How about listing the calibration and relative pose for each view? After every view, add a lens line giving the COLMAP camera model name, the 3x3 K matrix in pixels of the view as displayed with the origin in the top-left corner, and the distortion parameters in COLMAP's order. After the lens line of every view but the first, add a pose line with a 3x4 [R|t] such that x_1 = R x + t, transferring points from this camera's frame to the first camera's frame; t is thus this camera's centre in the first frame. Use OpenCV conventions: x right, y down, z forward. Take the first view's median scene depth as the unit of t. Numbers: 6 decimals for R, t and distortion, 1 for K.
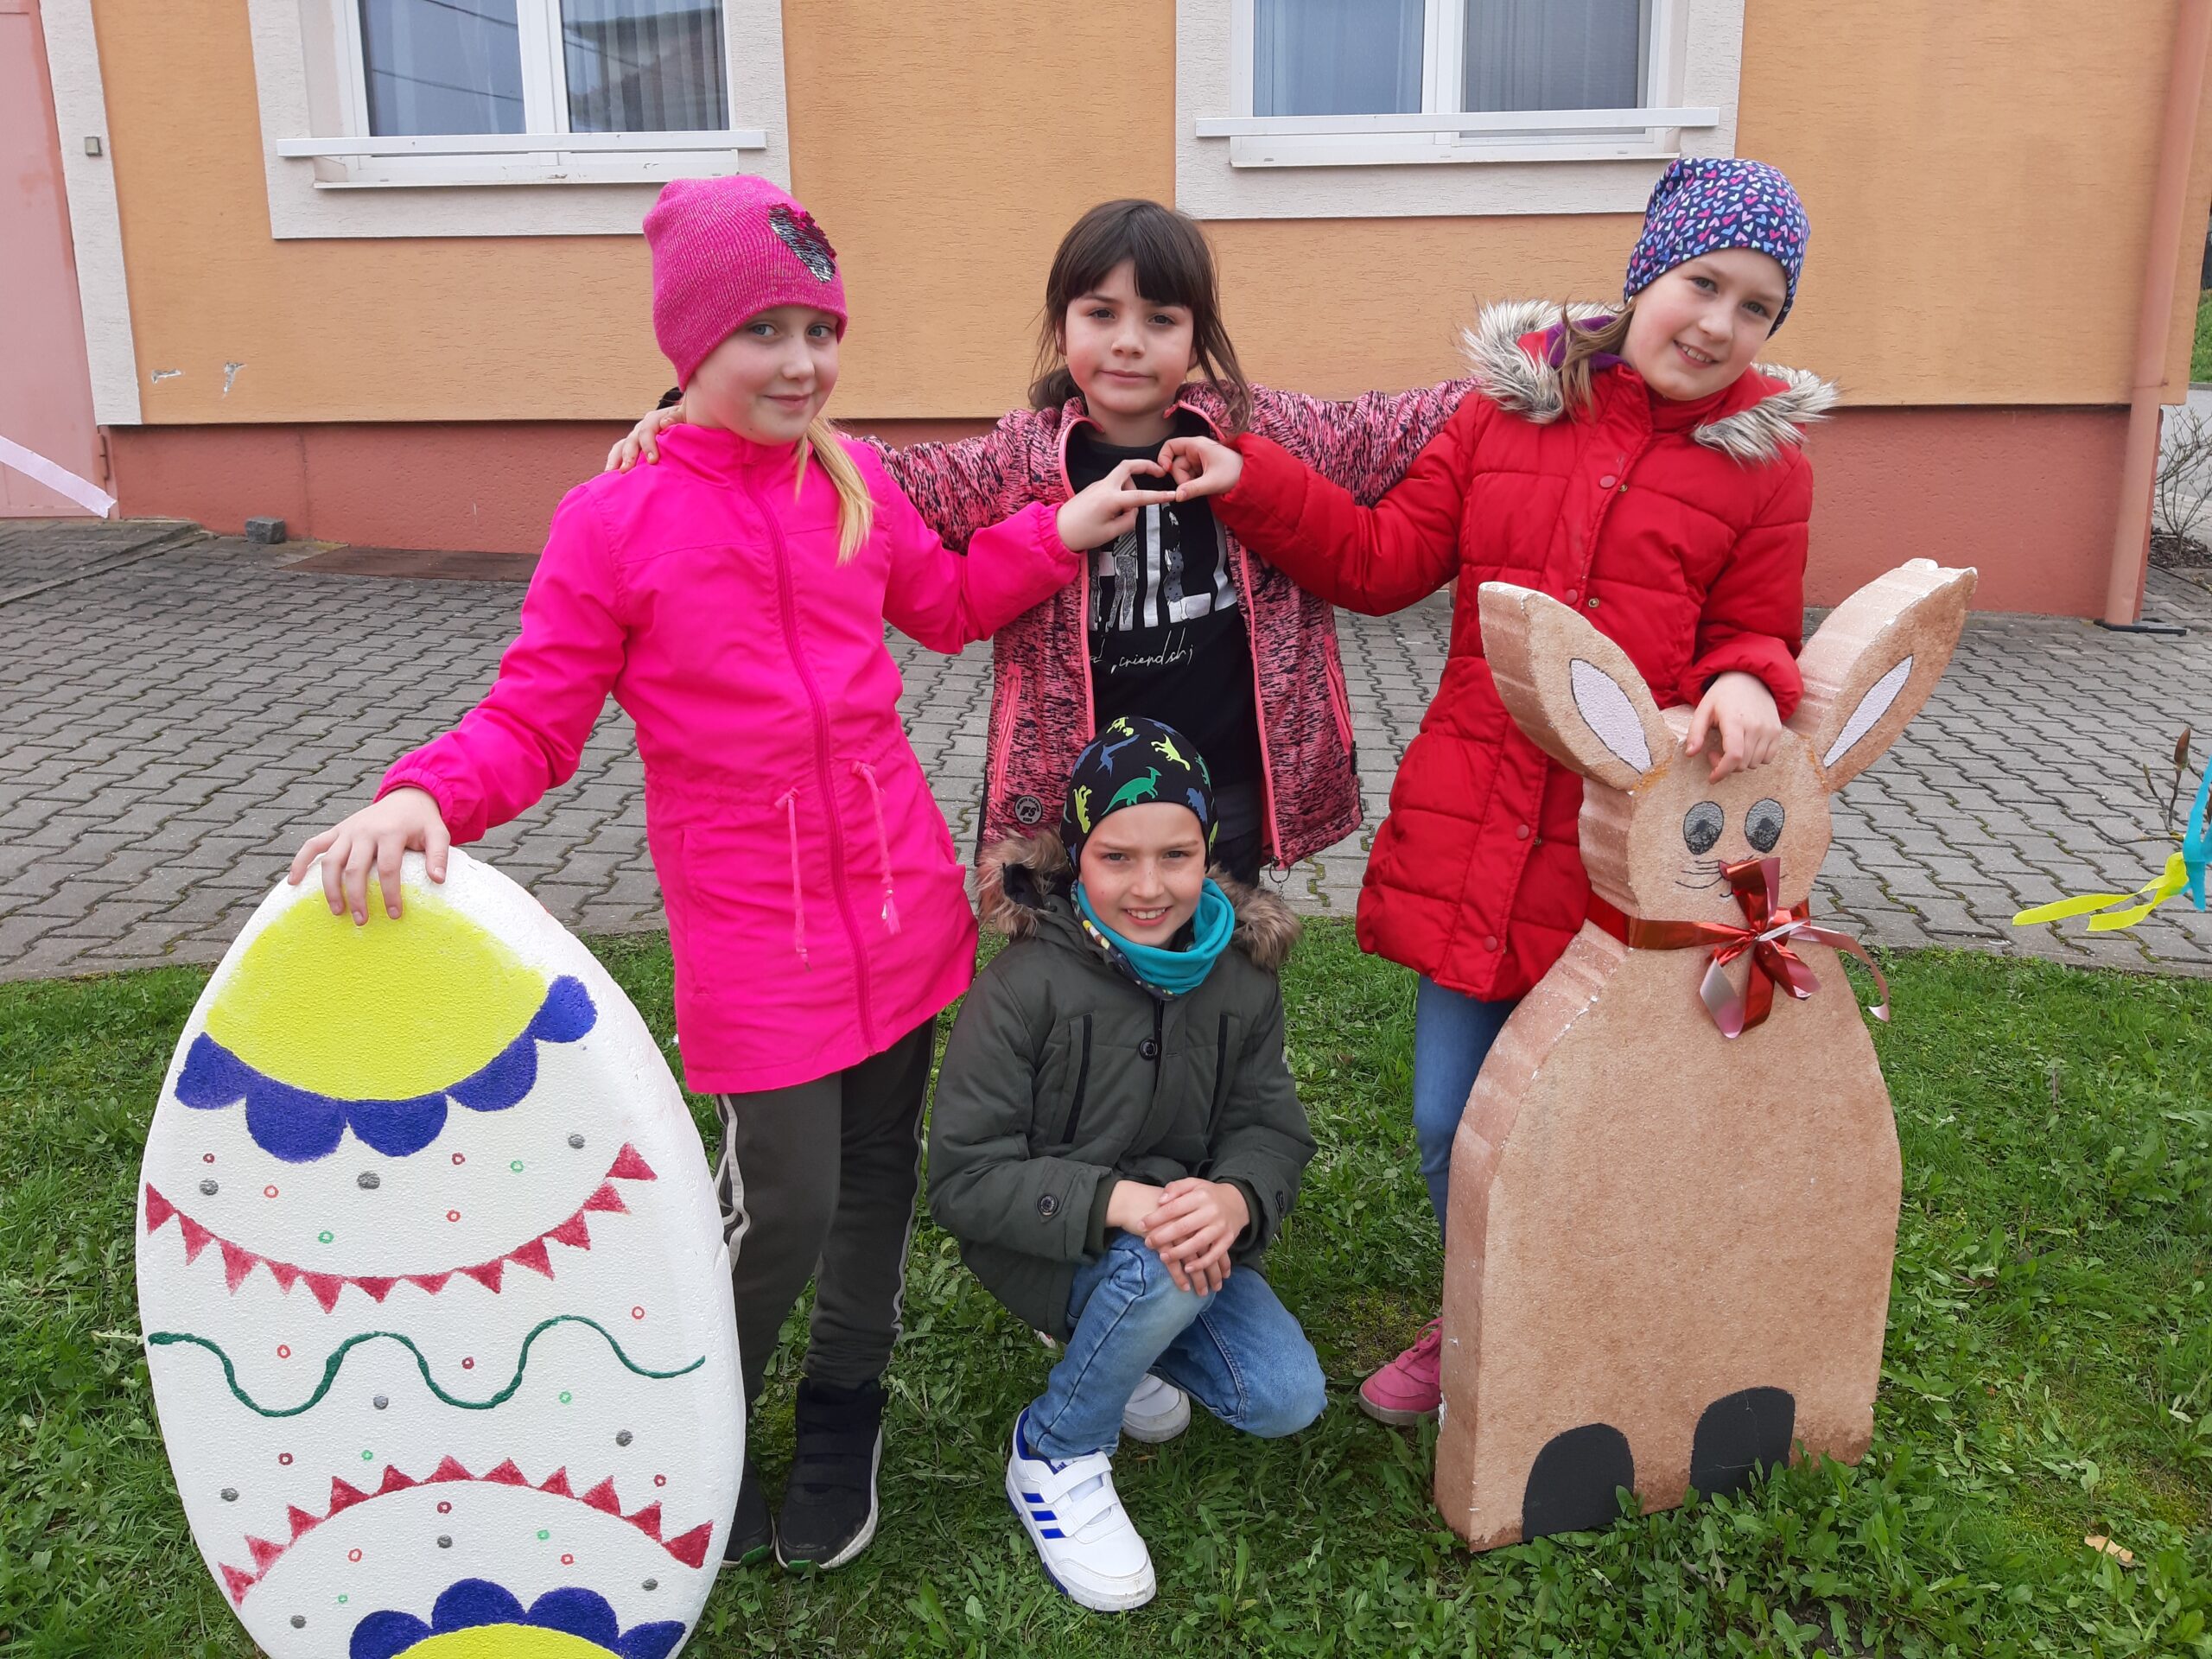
lens RADIAL K [[1744.3, 0, 1132.9], [0, 1744.3, 849.3], [0, 0, 1]] dist [0.038392, -0.065218]
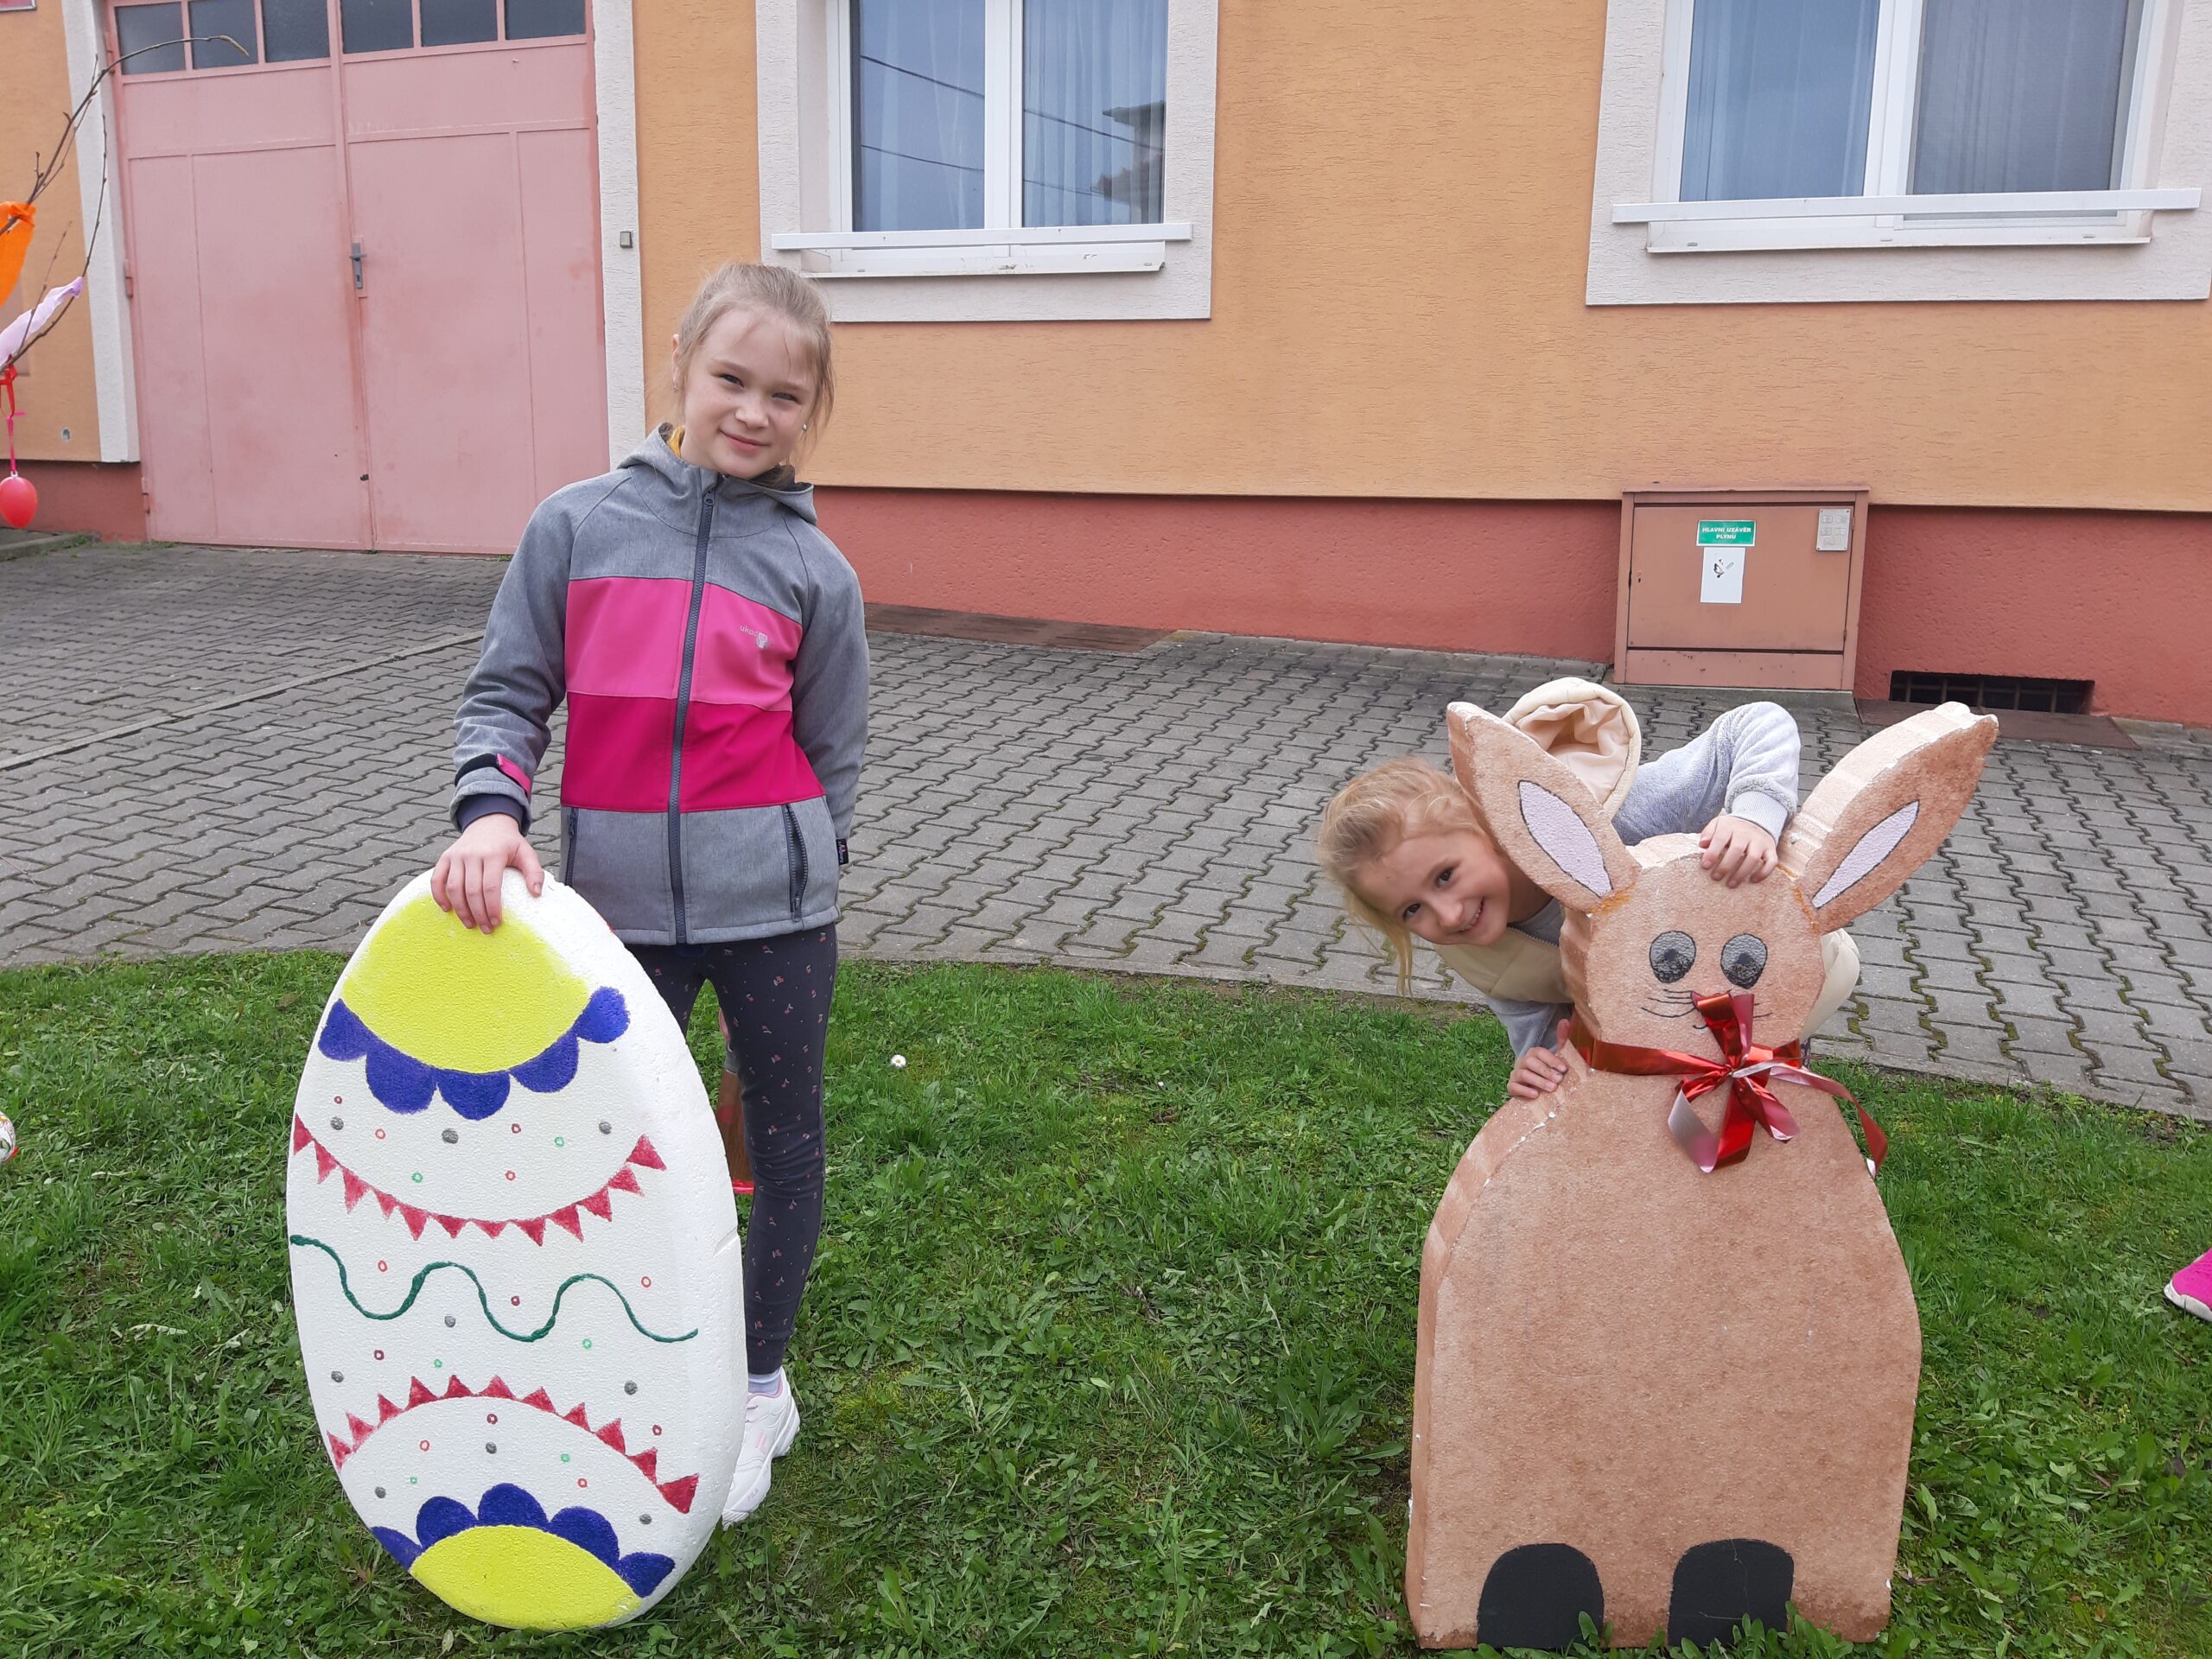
lens RADIAL K [[1744.3, 0, 1139.8], [0, 1744.3, 854.6], [0, 0, 1]] dist [0.038392, -0.065218]
pose [[0.960945, 0.084630, -0.263480, 0.265495], [-0.093387, 0.995411, -0.020866, -0.019292], [0.260505, 0.044656, 0.964439, -0.041892]]
